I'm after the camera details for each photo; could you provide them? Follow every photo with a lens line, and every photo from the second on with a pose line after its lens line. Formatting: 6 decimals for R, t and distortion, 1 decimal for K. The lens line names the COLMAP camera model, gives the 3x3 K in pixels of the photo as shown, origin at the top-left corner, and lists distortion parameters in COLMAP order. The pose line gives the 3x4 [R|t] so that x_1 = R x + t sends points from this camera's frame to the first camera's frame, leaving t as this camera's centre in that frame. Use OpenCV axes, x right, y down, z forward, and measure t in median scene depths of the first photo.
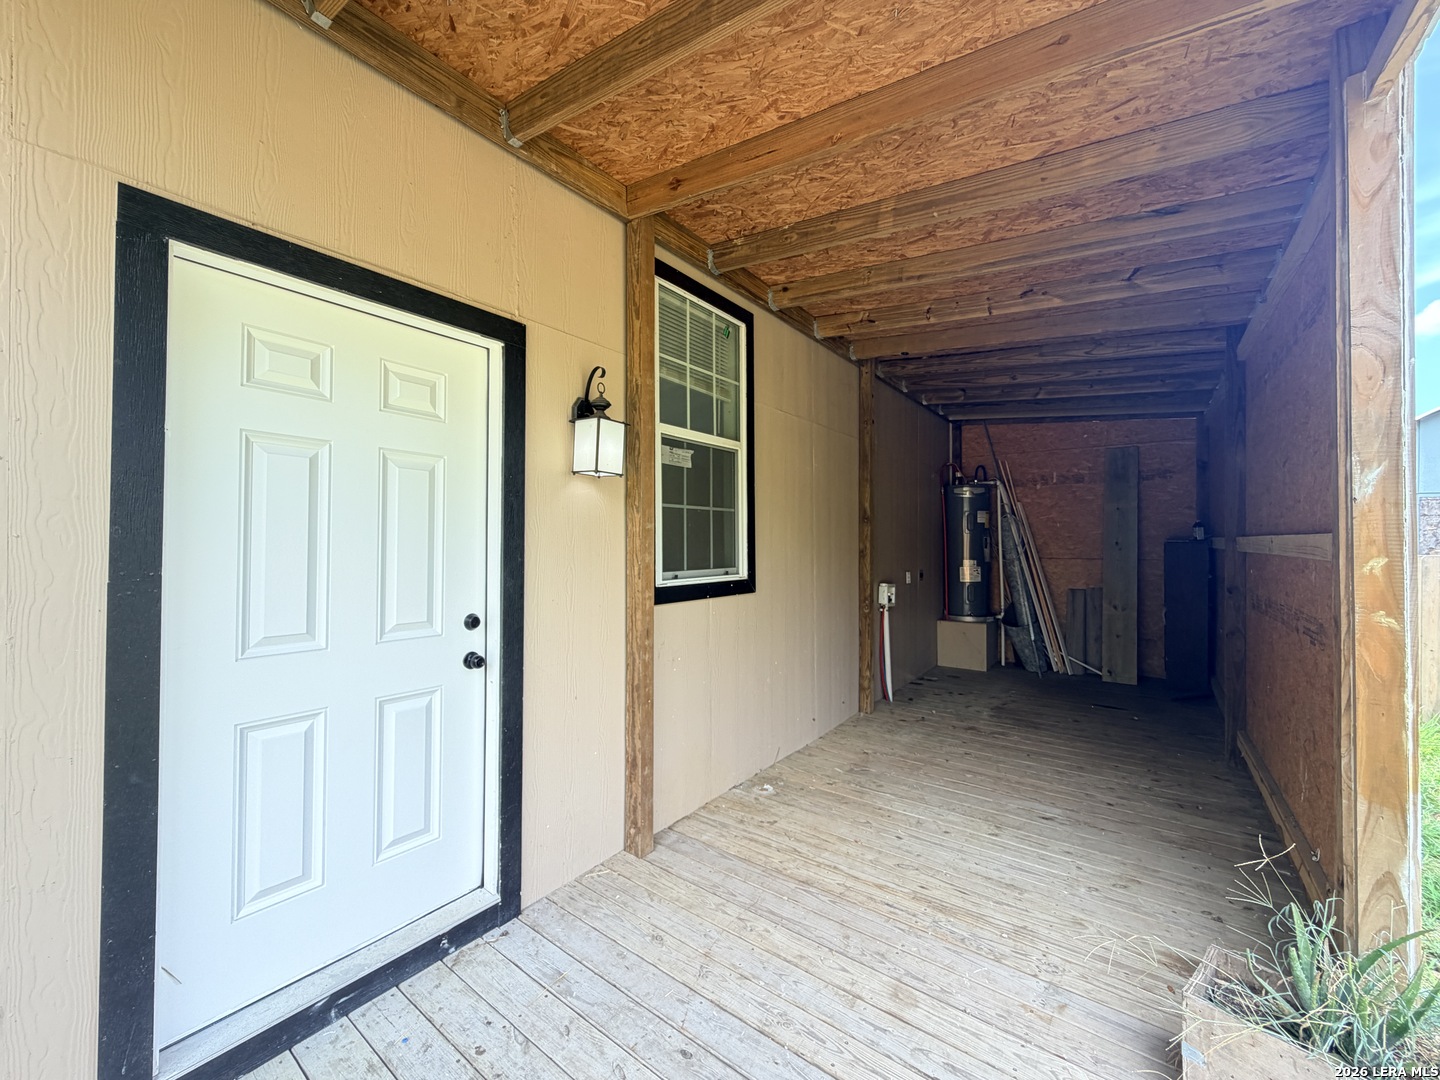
lens RADIAL K [[574.1, 0, 714.0], [0, 574.1, 540.2], [0, 0, 1]] dist [0.000607, -0.000033]
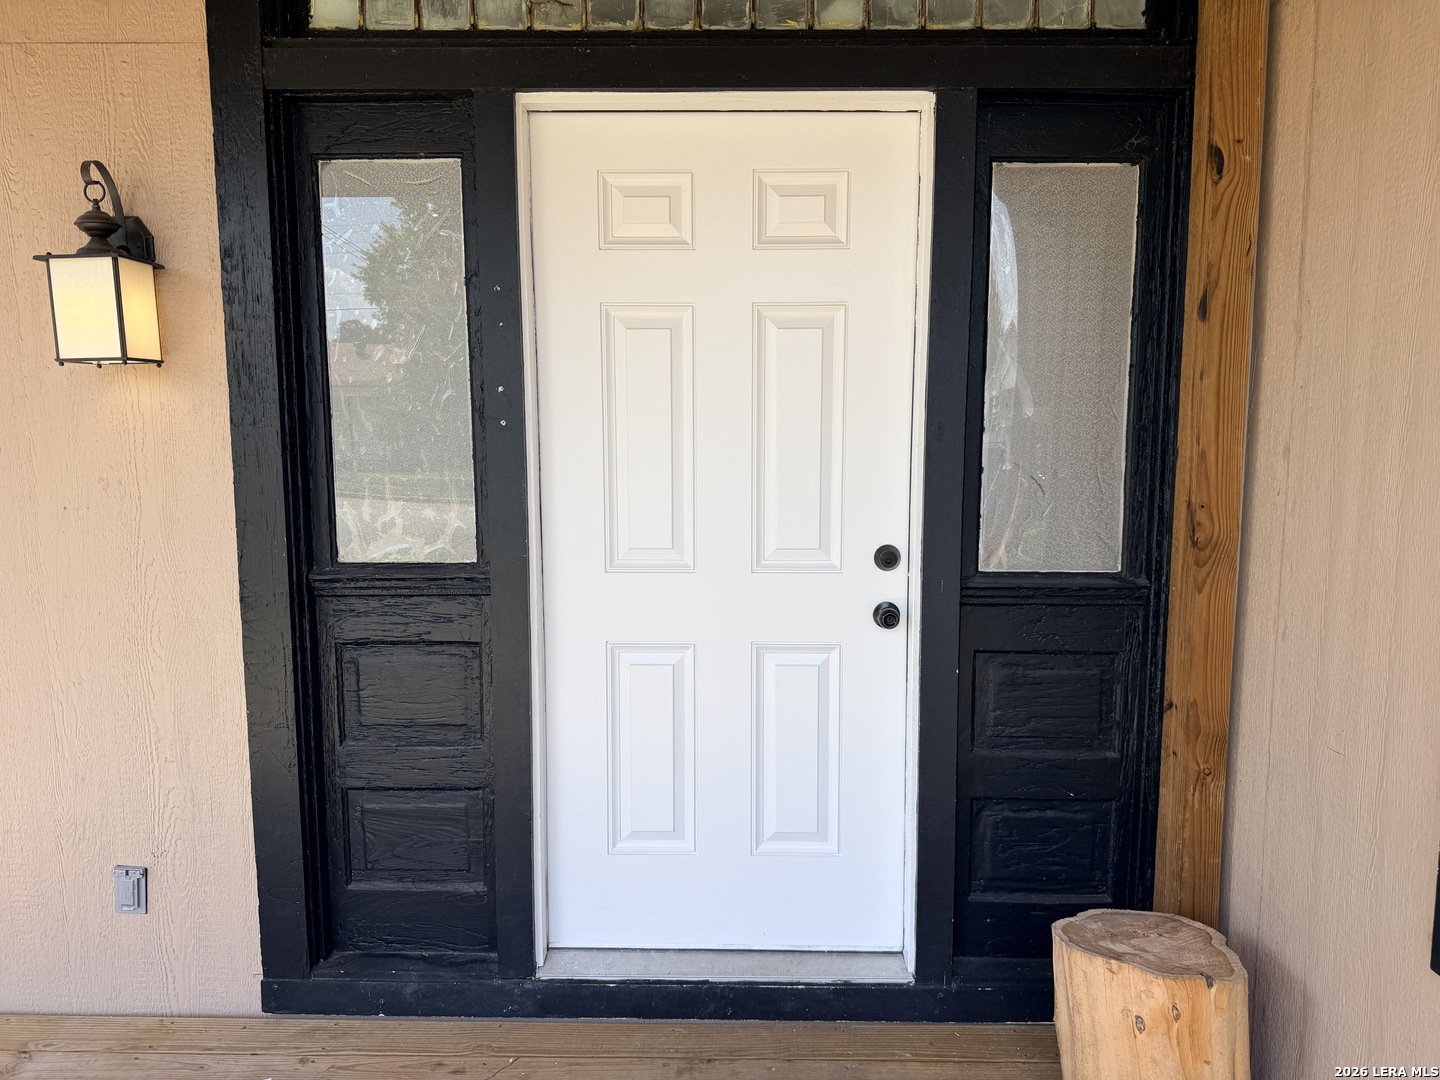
lens RADIAL K [[865.6, 0, 720.4], [0, 865.6, 524.5], [0, 0, 1]] dist [0.047982, -0.000081]
pose [[0.587286, 0.085284, -0.804874, 0.284824], [0.013546, 0.993258, 0.115129, -0.011508], [0.809266, -0.078516, 0.582172, 0.308750]]
